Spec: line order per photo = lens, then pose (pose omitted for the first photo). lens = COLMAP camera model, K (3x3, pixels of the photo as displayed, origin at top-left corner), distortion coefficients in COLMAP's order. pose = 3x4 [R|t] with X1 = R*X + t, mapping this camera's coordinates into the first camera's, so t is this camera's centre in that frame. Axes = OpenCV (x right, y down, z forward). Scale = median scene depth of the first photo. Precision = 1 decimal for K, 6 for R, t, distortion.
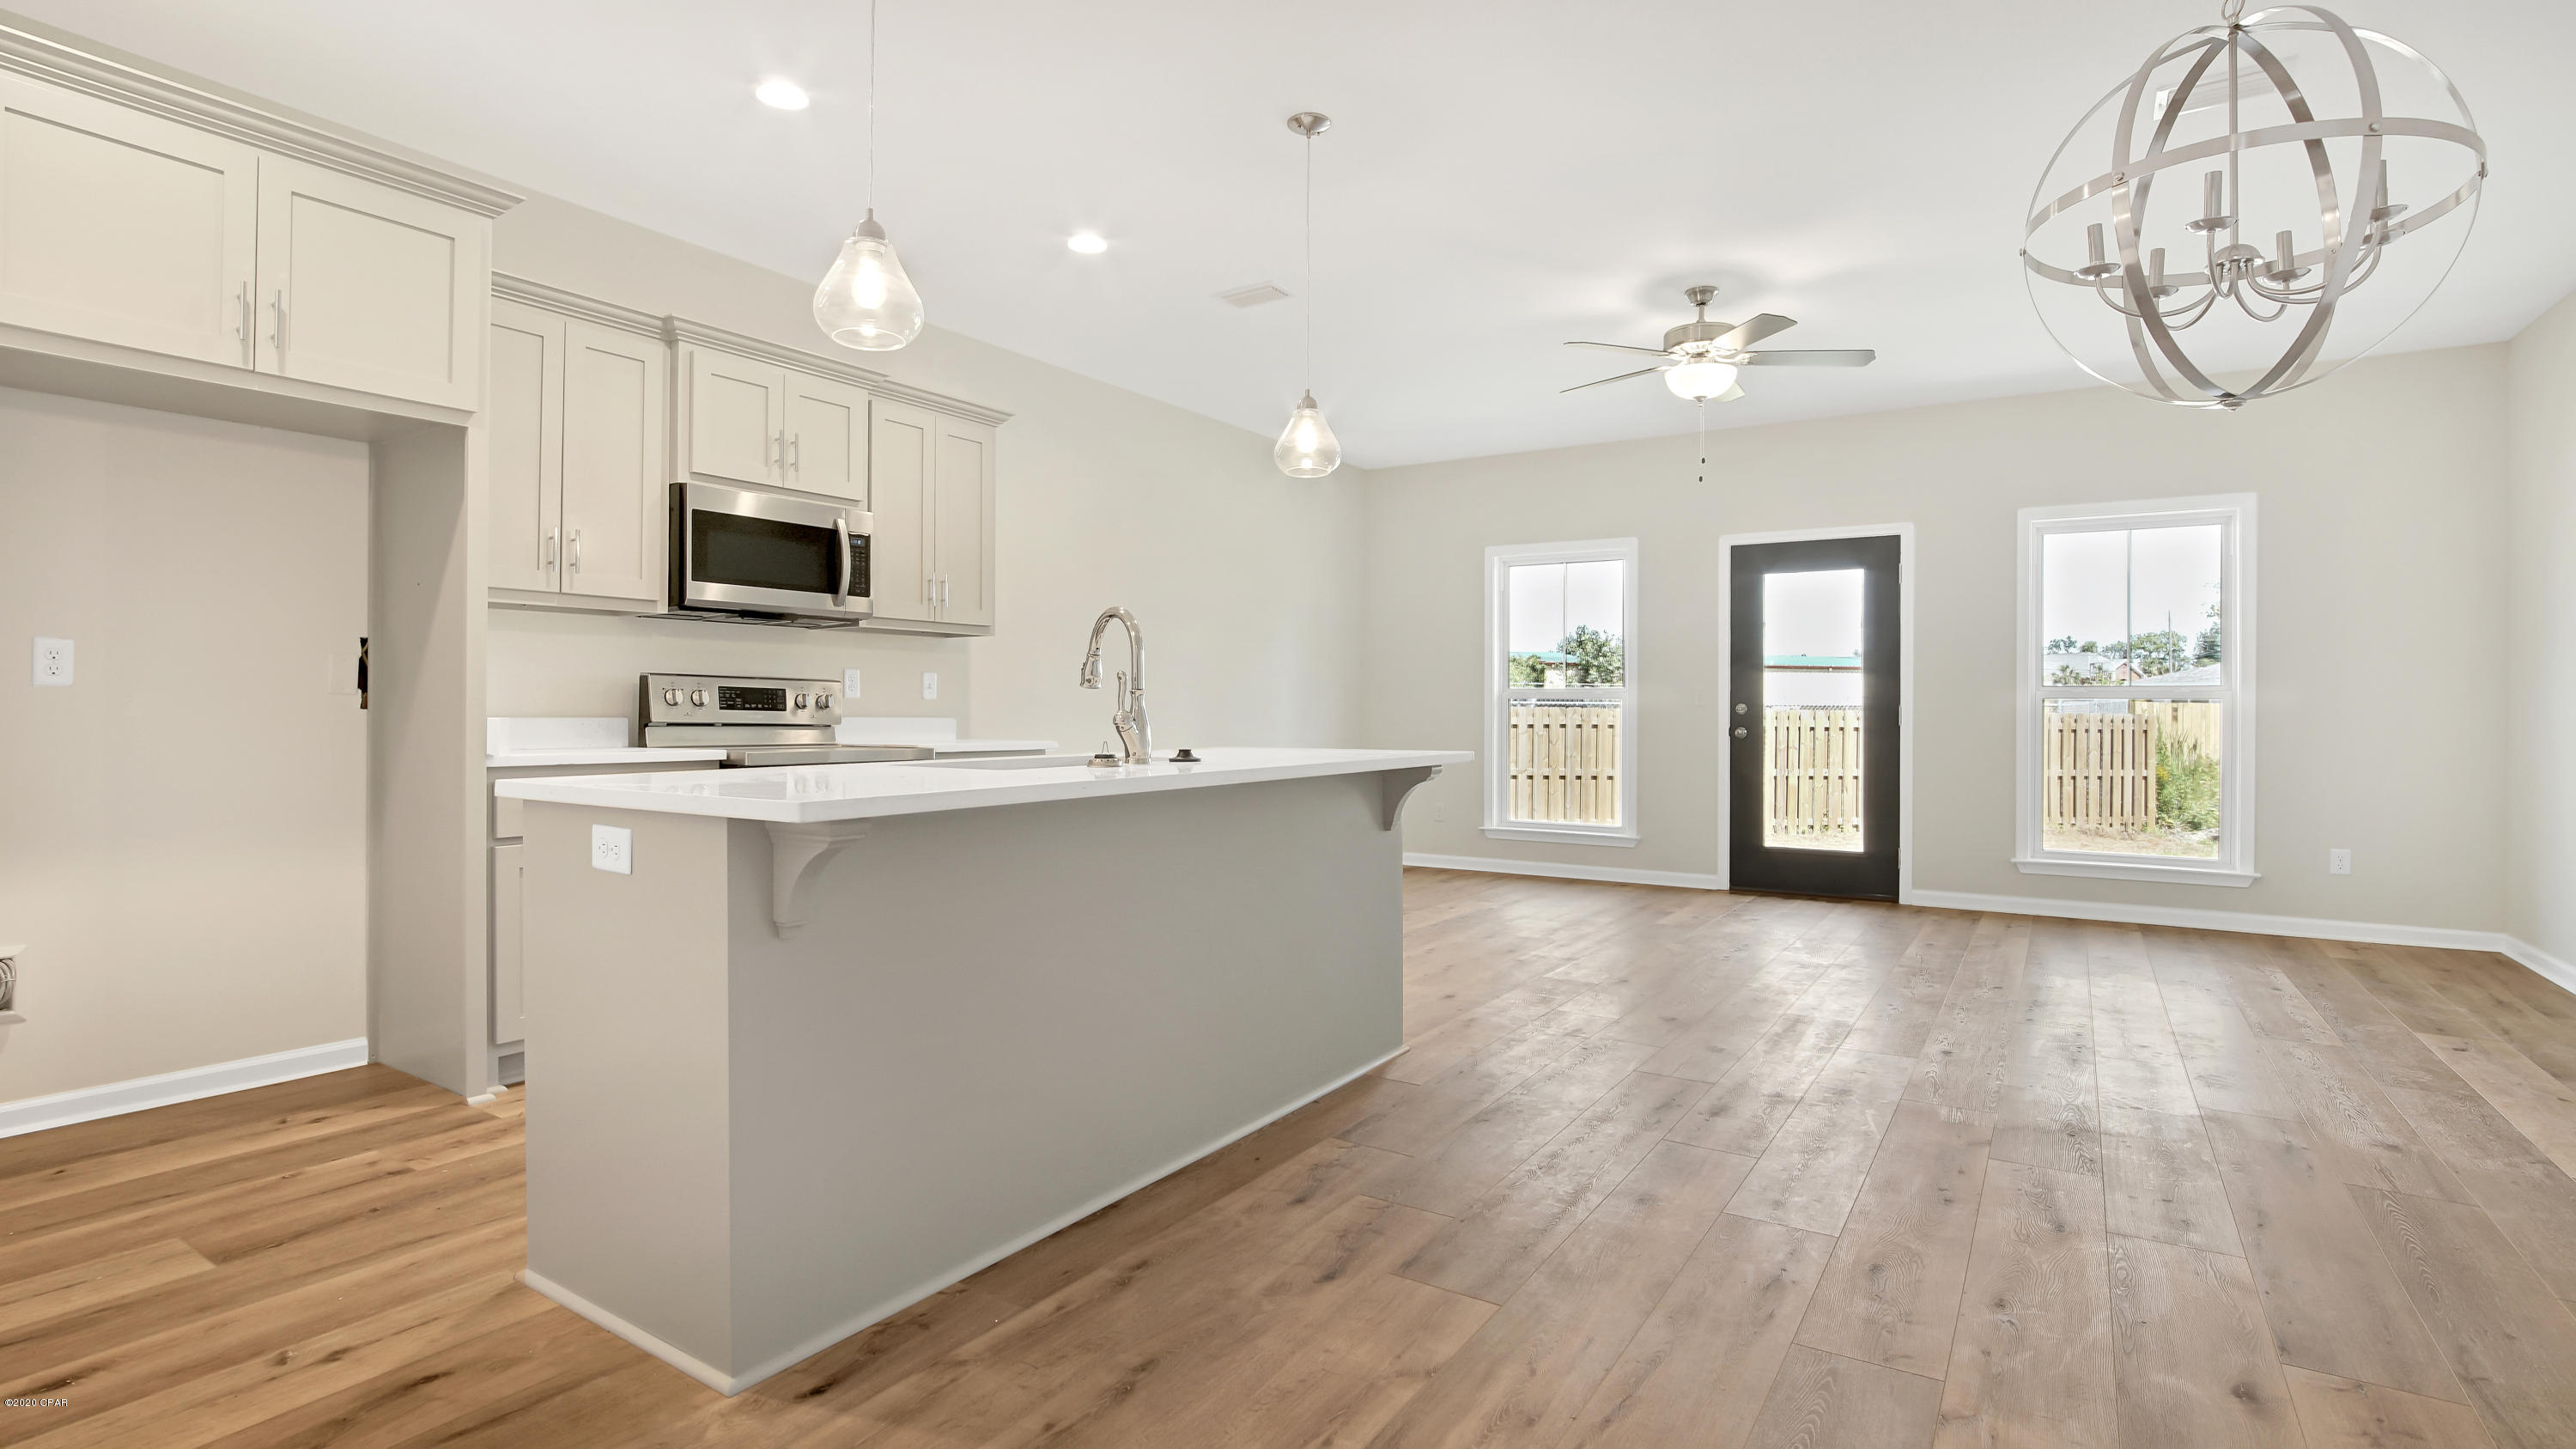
lens RADIAL K [[1202.9, 0, 1287.4], [0, 1202.9, 690.8], [0, 0, 1]] dist [-0.016423, 0.000045]
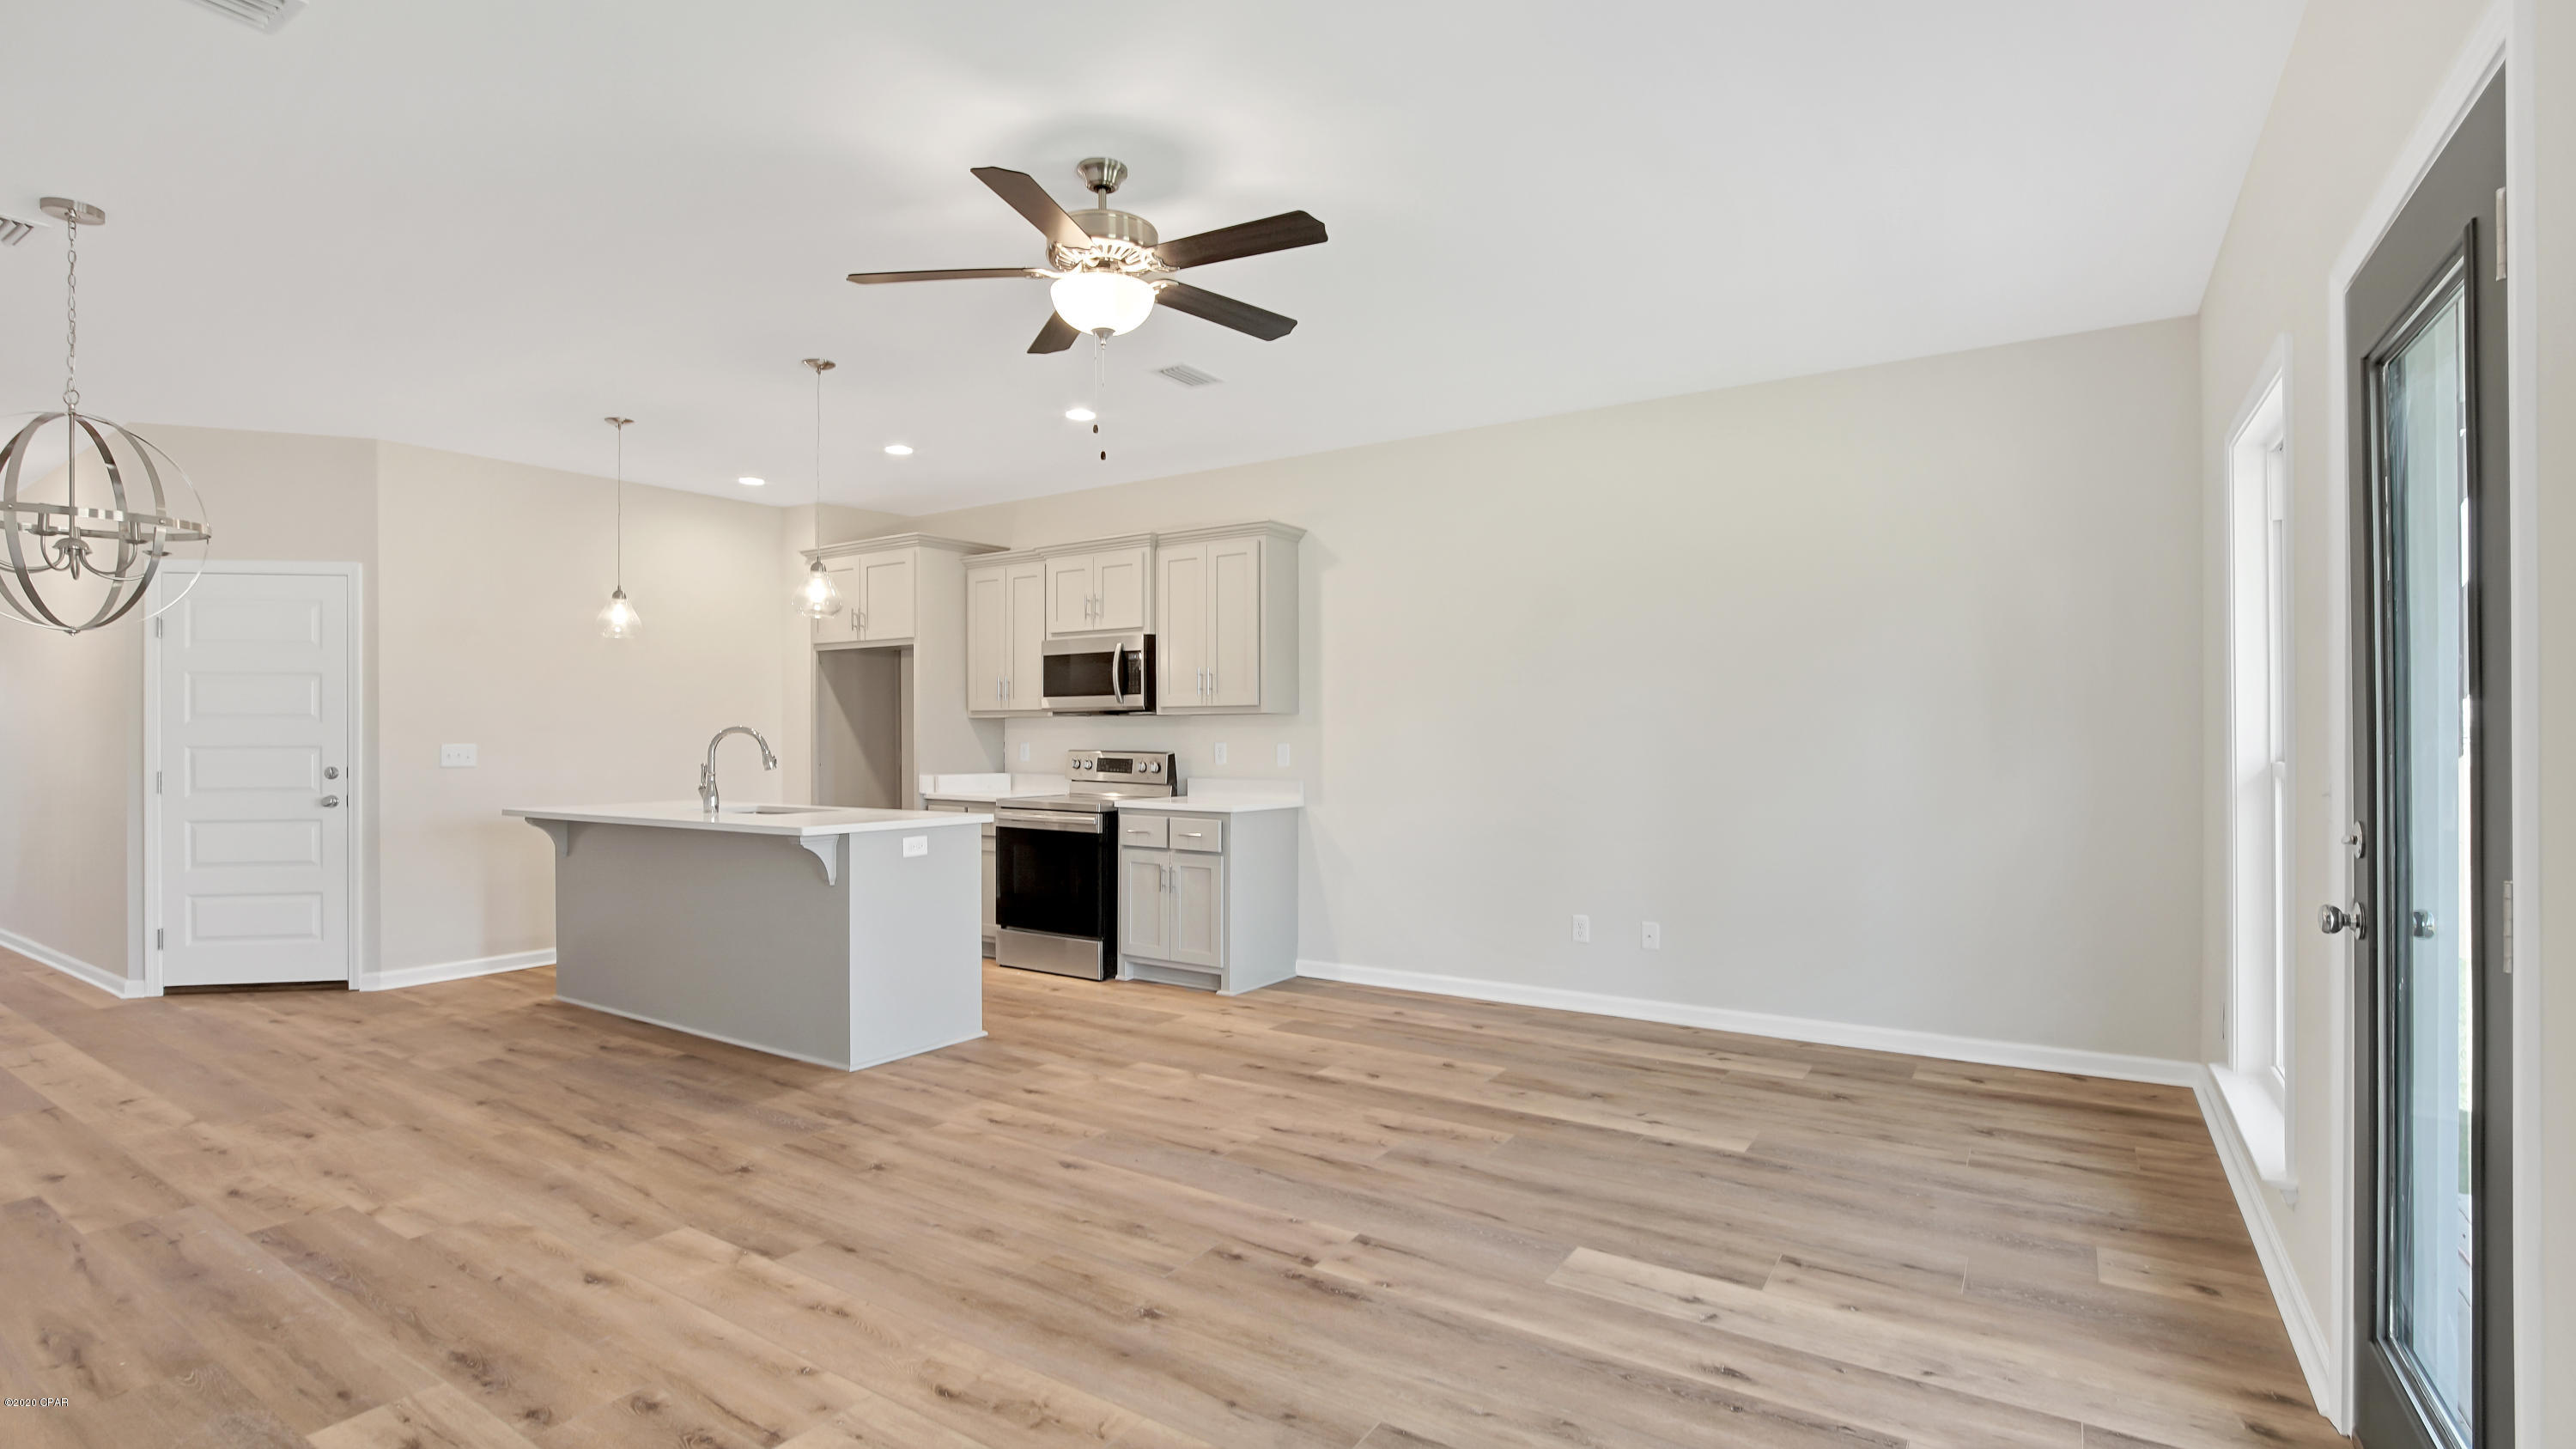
lens RADIAL K [[1202.9, 0, 1287.4], [0, 1202.9, 690.8], [0, 0, 1]] dist [-0.016423, 0.000045]
pose [[0.000548, -0.040721, -0.999170, 1.760833], [0.018432, 0.999001, -0.040704, -0.035603], [0.999830, -0.018395, 0.001298, 1.933857]]
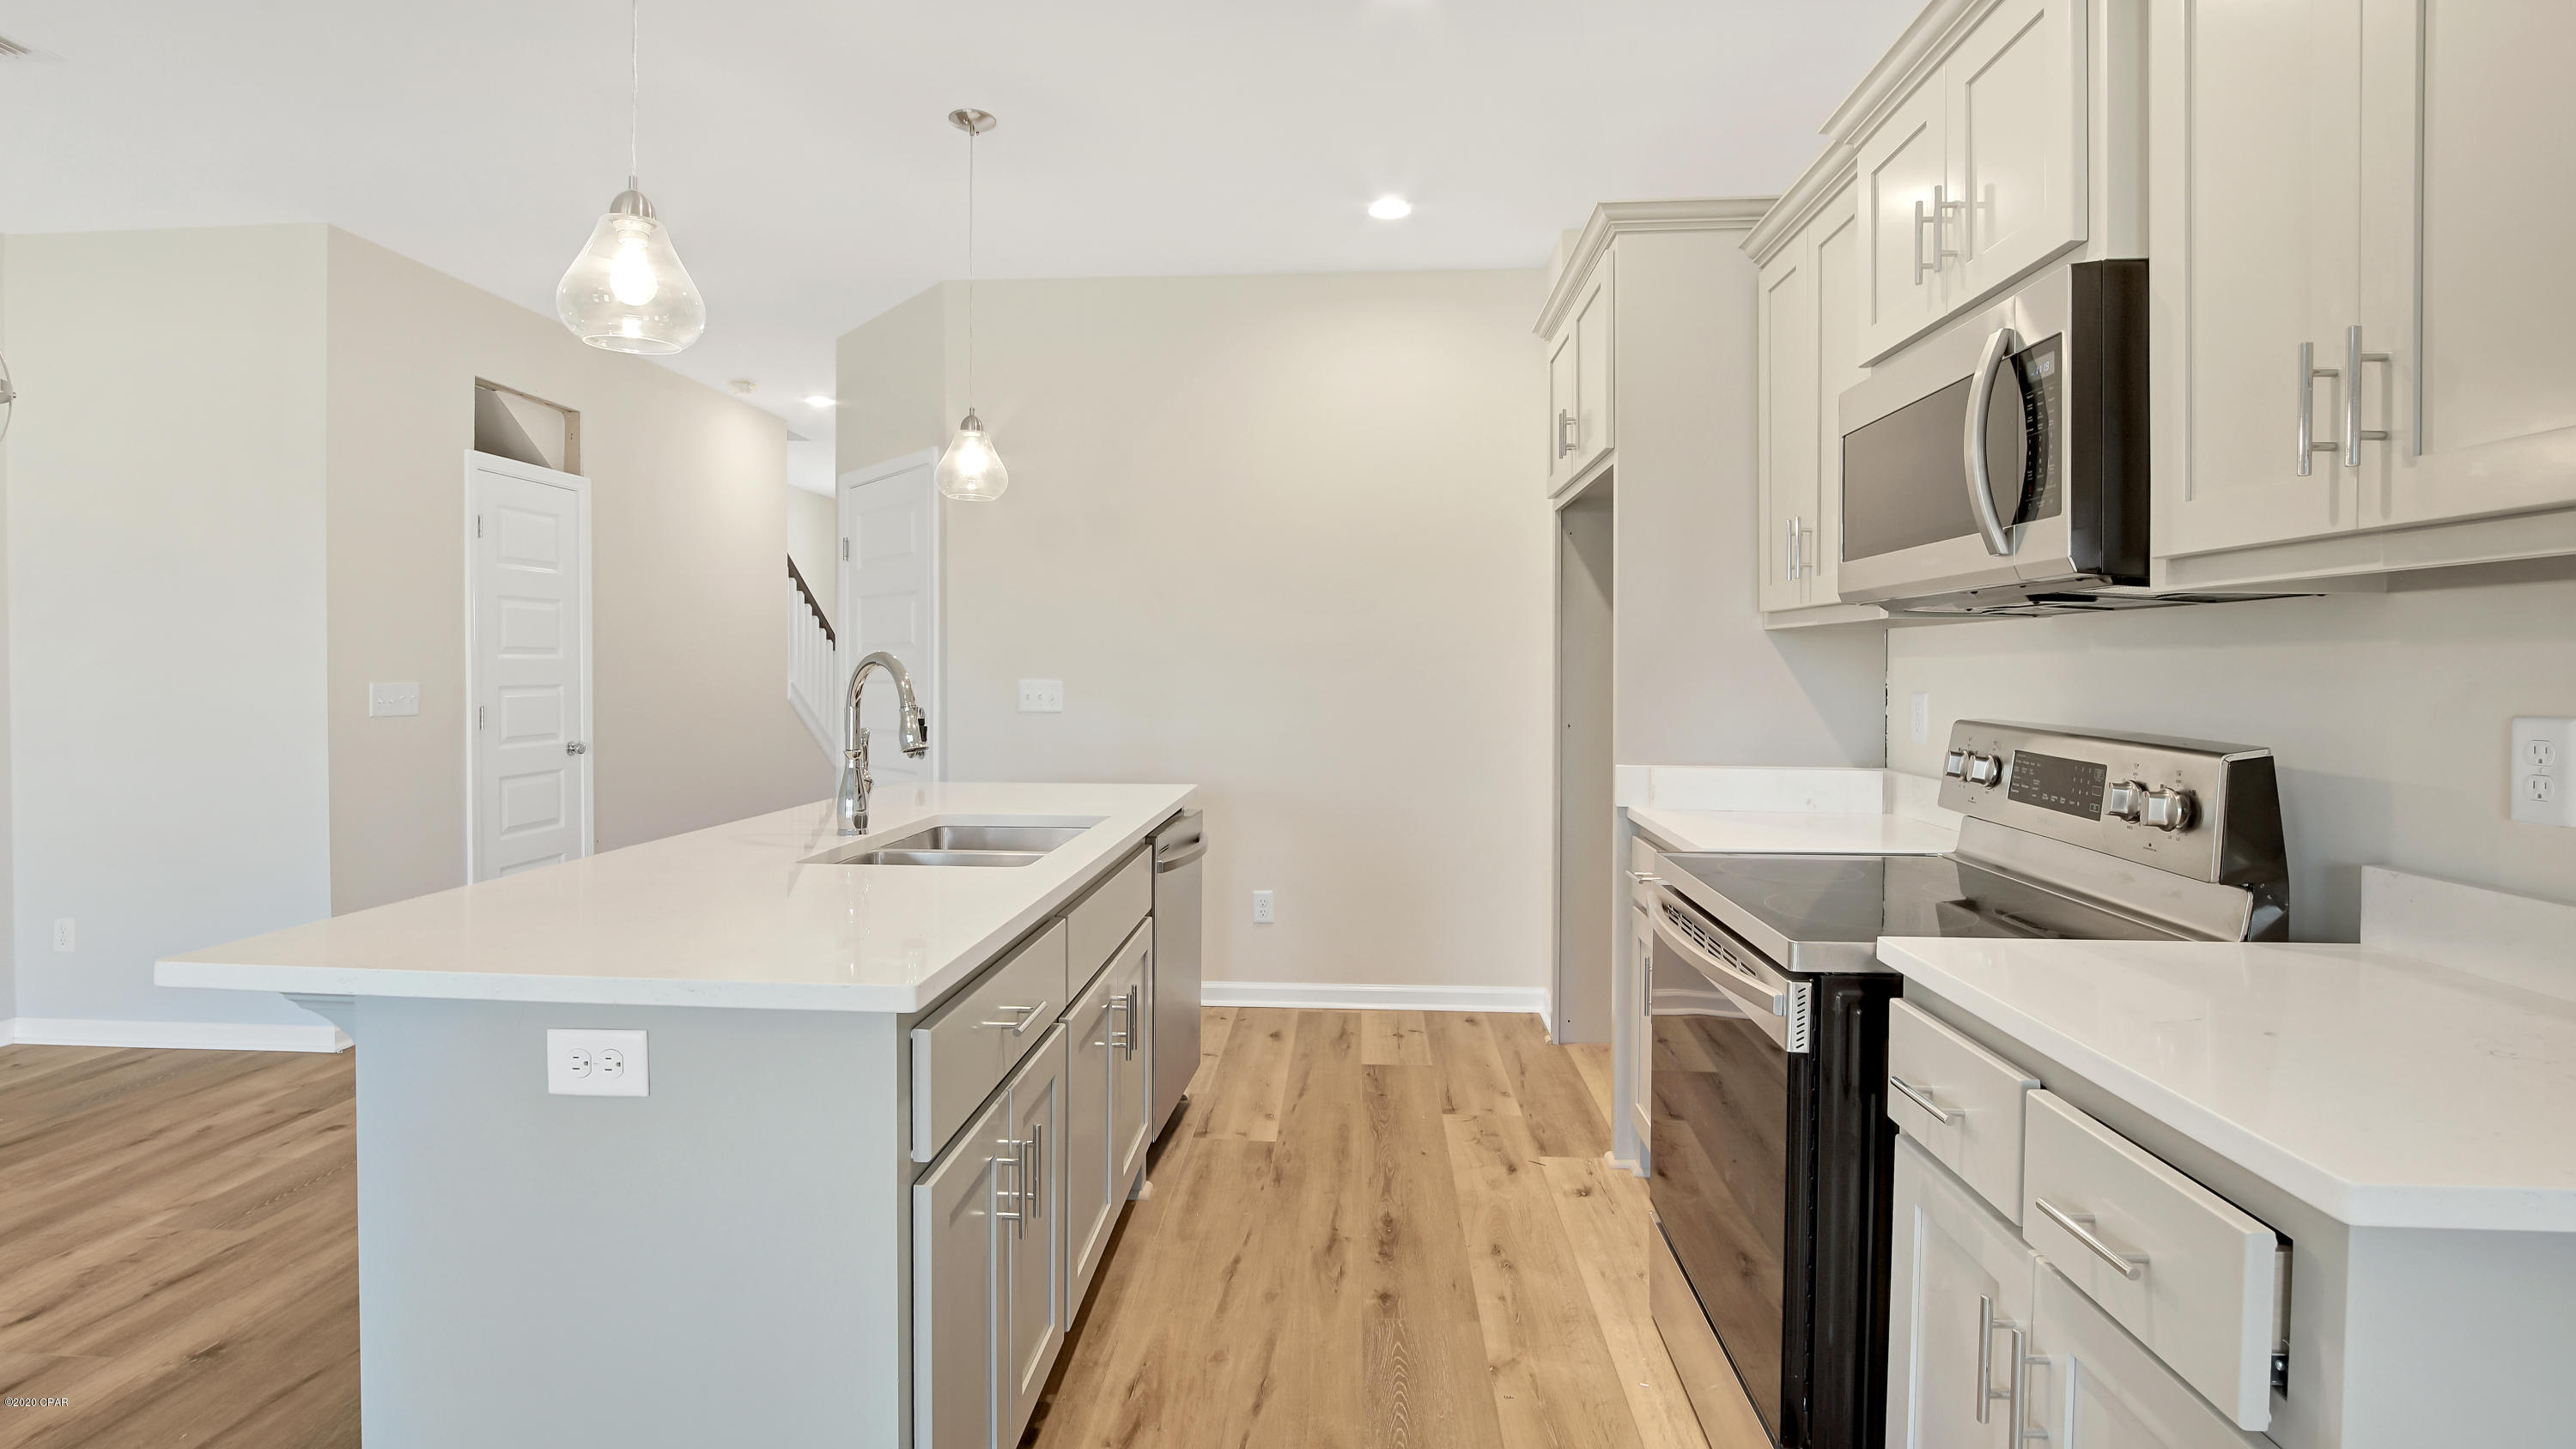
lens RADIAL K [[1202.5, 0, 1287.4], [0, 1202.5, 690.8], [0, 0, 1]] dist [-0.016423, 0.000045]
pose [[-0.869477, 0.005232, -0.493945, 0.031530], [0.003132, 0.999982, 0.005078, -0.047943], [0.493963, 0.002868, -0.869478, 1.967322]]
